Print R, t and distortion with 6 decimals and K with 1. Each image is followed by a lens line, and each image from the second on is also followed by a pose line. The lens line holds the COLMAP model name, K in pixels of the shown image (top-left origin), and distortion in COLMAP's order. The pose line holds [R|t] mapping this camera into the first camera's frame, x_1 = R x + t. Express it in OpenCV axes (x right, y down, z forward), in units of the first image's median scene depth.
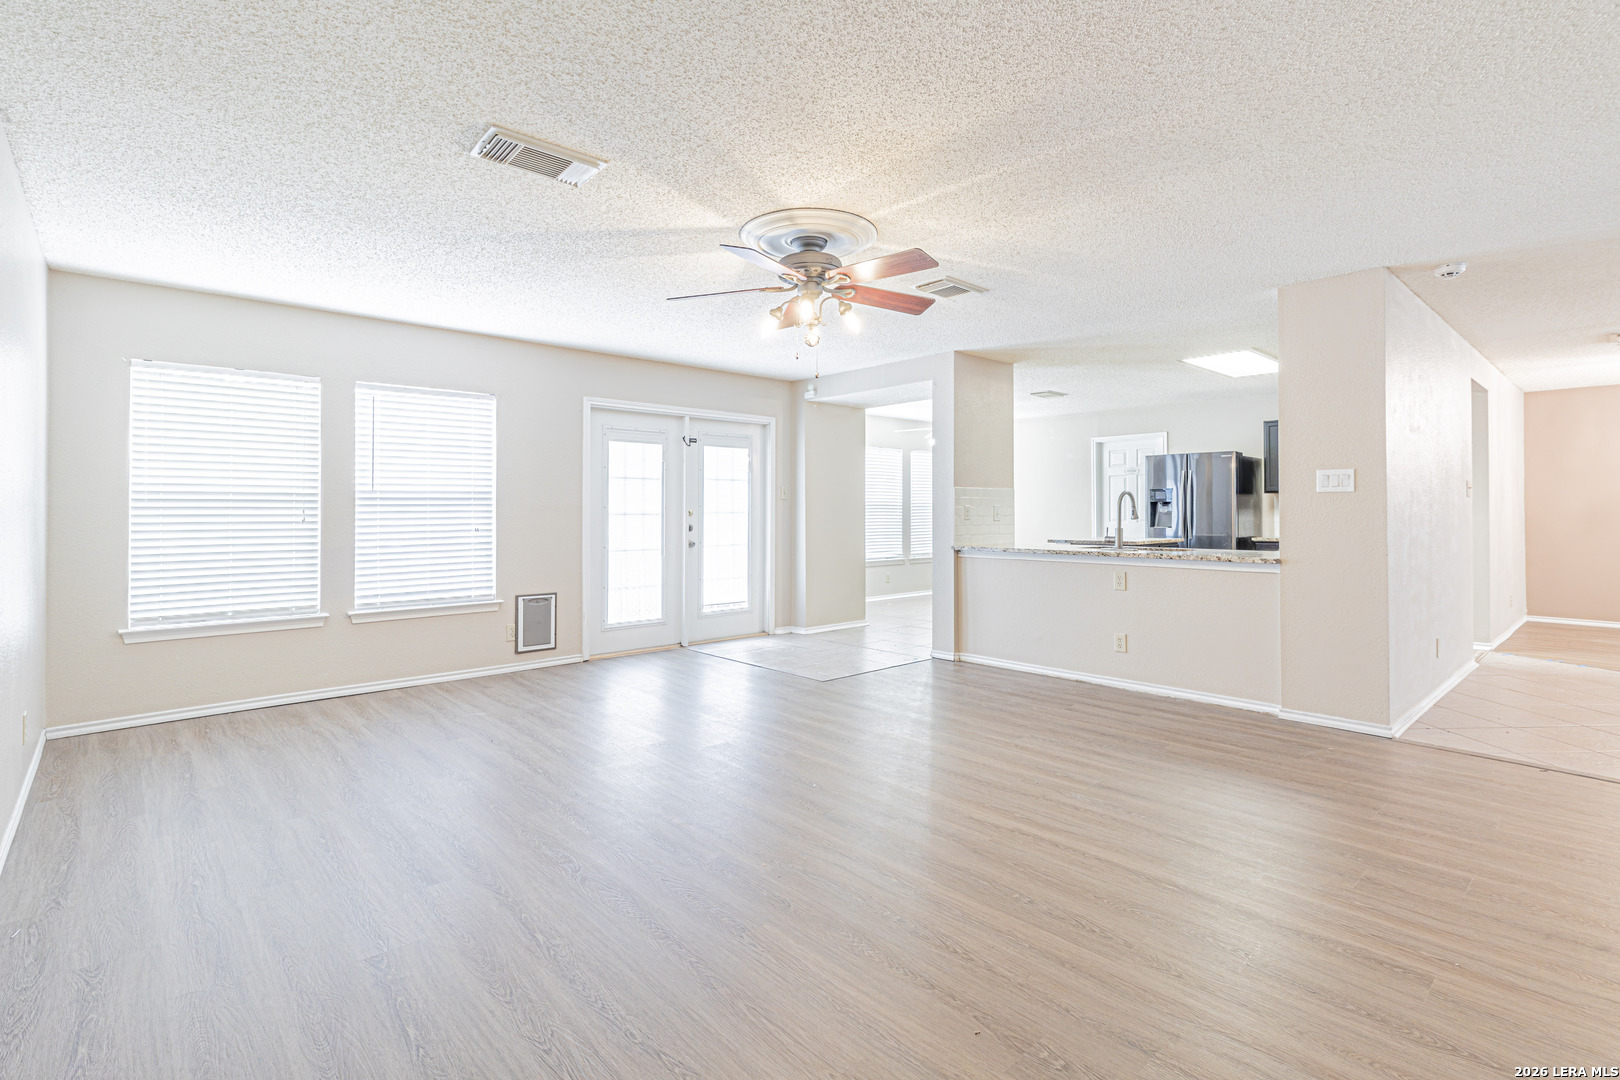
lens RADIAL K [[757.7, 0, 804.7], [0, 757.7, 520.6], [0, 0, 1]] dist [0.003769, 0.000611]
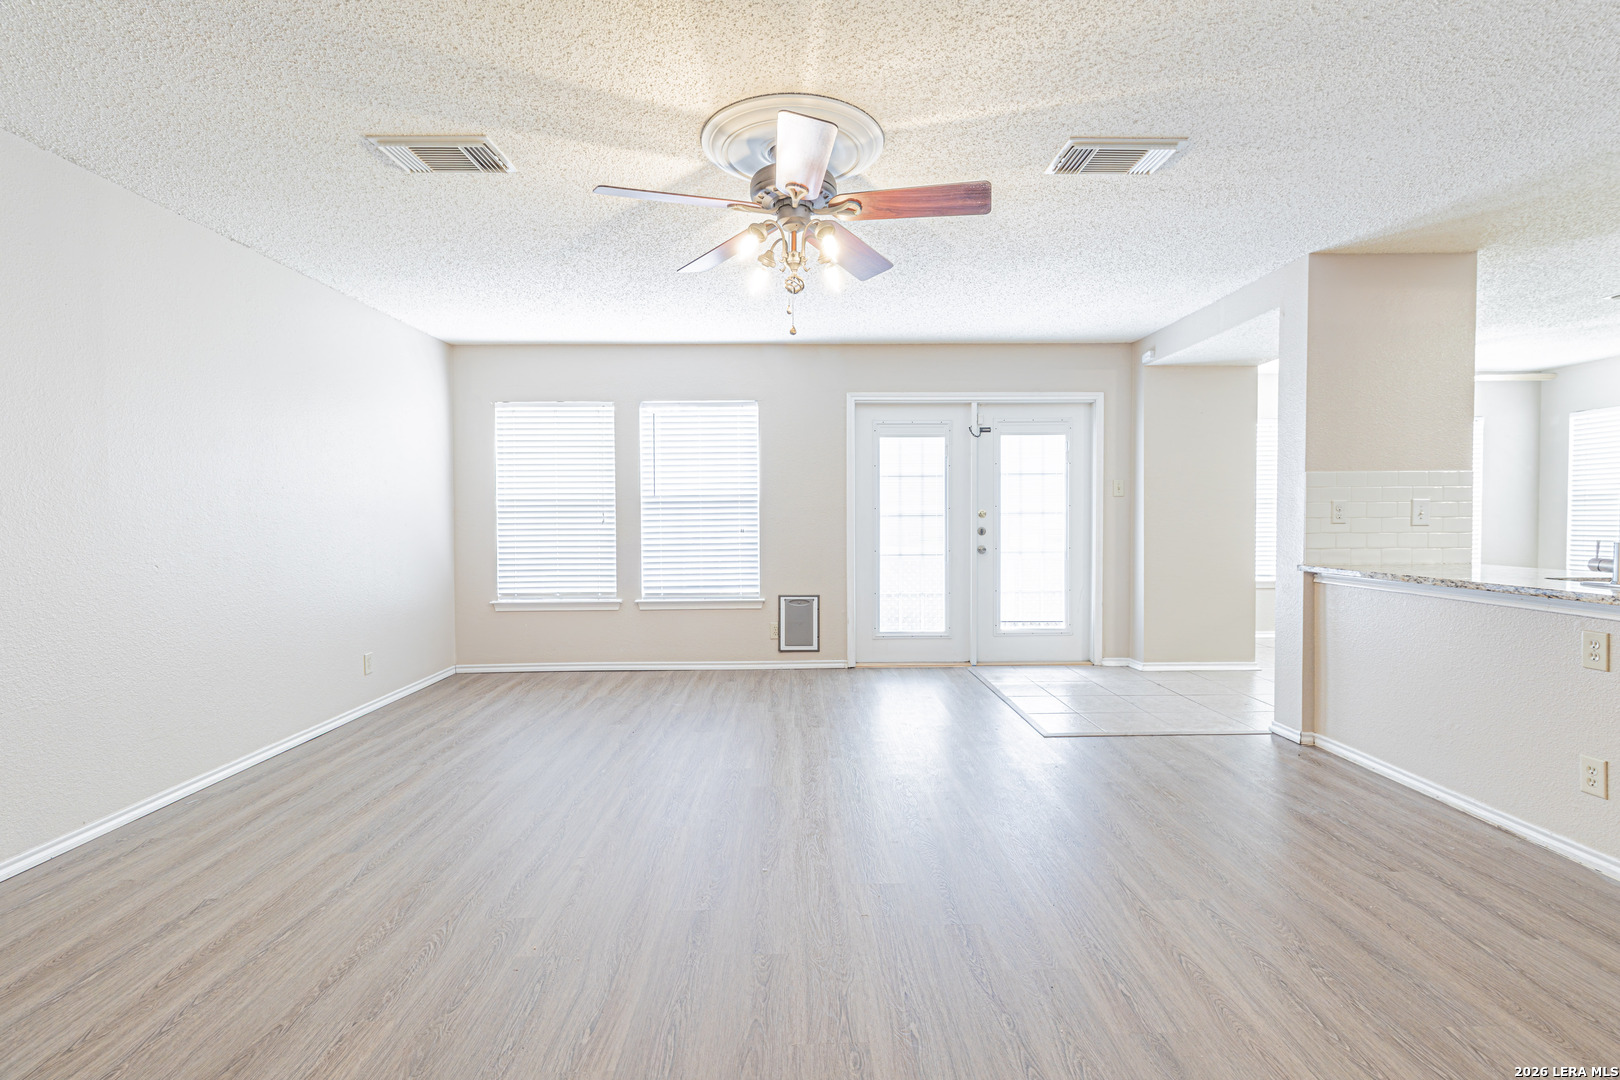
lens RADIAL K [[741.5, 0, 810.0], [0, 741.5, 540.0], [0, 0, 1]] dist [0.000557, 0.000043]
pose [[0.755008, 0.019605, -0.655422, 0.295067], [-0.002660, 0.999636, 0.026837, -0.002838], [0.655710, -0.018519, 0.754786, 0.262880]]
